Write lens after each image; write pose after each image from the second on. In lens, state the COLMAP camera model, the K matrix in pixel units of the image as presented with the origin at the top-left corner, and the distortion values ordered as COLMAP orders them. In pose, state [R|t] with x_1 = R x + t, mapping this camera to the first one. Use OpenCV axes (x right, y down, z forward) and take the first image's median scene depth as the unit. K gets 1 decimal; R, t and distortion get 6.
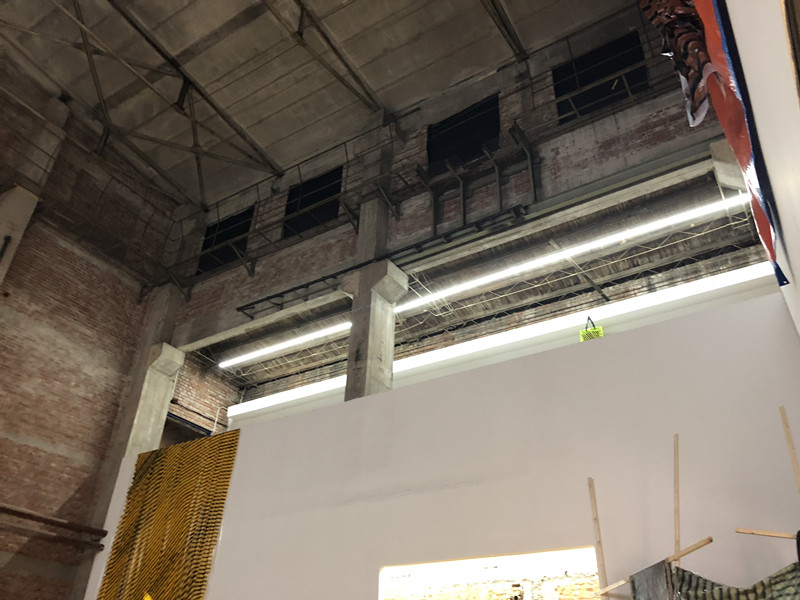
lens RADIAL K [[663.7, 0, 410.5], [0, 663.7, 300.9], [0, 0, 1]] dist [0.039165, 0.003347]
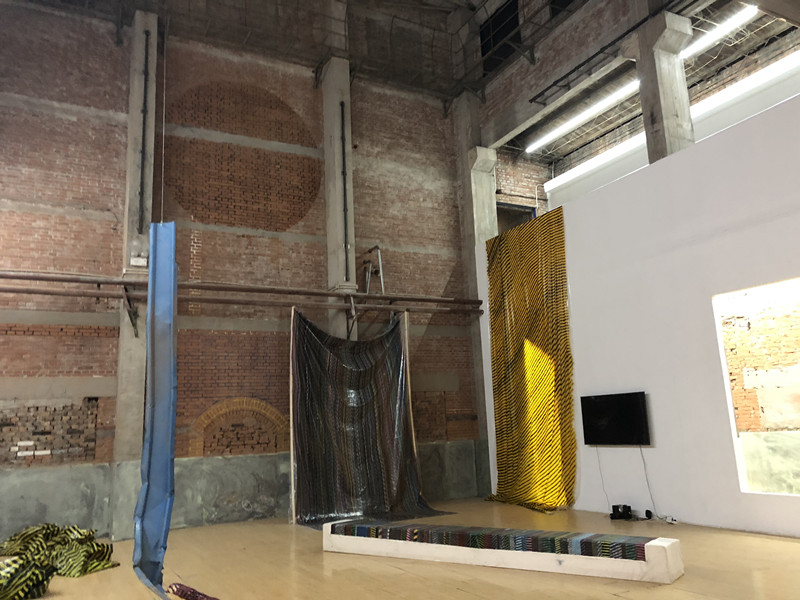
lens RADIAL K [[663.7, 0, 410.5], [0, 663.7, 300.9], [0, 0, 1]] dist [0.039165, 0.003347]
pose [[0.869076, -0.164566, -0.466503, 0.027581], [0.325159, 0.900734, 0.288009, -0.070040], [0.372799, -0.401989, 0.836317, -0.123575]]
